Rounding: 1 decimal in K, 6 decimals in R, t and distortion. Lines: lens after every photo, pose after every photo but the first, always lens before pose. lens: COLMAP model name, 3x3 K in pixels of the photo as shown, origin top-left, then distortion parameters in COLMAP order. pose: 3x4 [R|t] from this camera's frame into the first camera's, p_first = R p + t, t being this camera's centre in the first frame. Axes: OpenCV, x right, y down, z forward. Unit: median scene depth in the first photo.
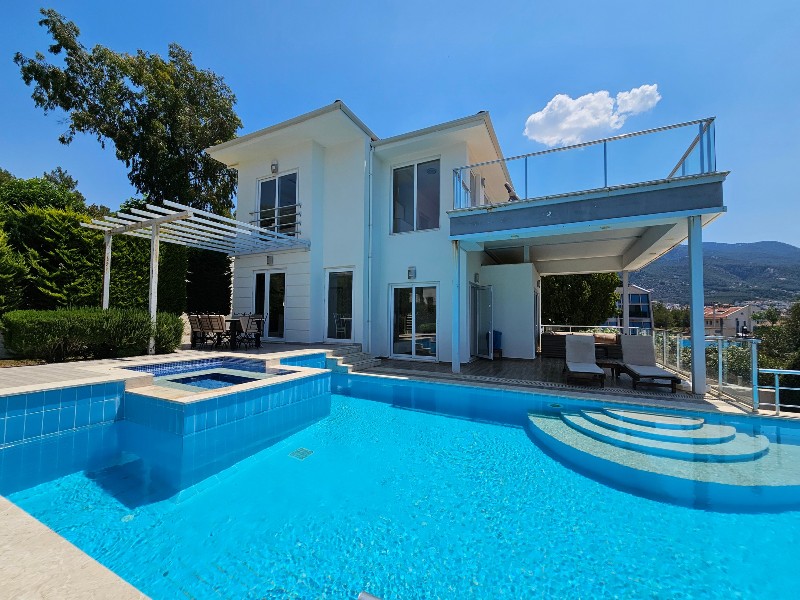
lens RADIAL K [[326.4, 0, 403.8], [0, 326.4, 303.9], [0, 0, 1]] dist [-0.000343, -0.000348]
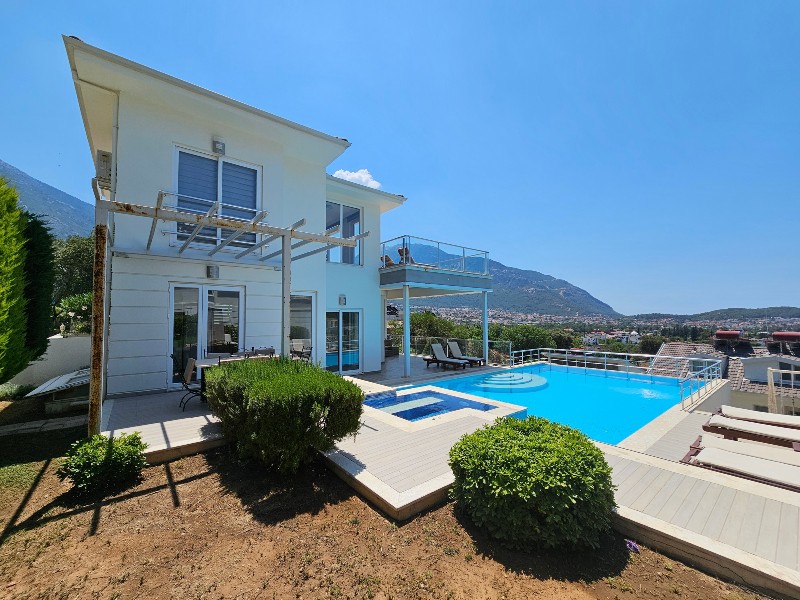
lens RADIAL K [[326.4, 0, 397.1], [0, 326.4, 300.6], [0, 0, 1]] dist [-0.000343, -0.000348]
pose [[0.433420, 0.040948, 0.900261, -0.925331], [-0.041177, 0.998824, -0.025607, -0.070984], [-0.900251, -0.025972, 0.434596, 0.327483]]
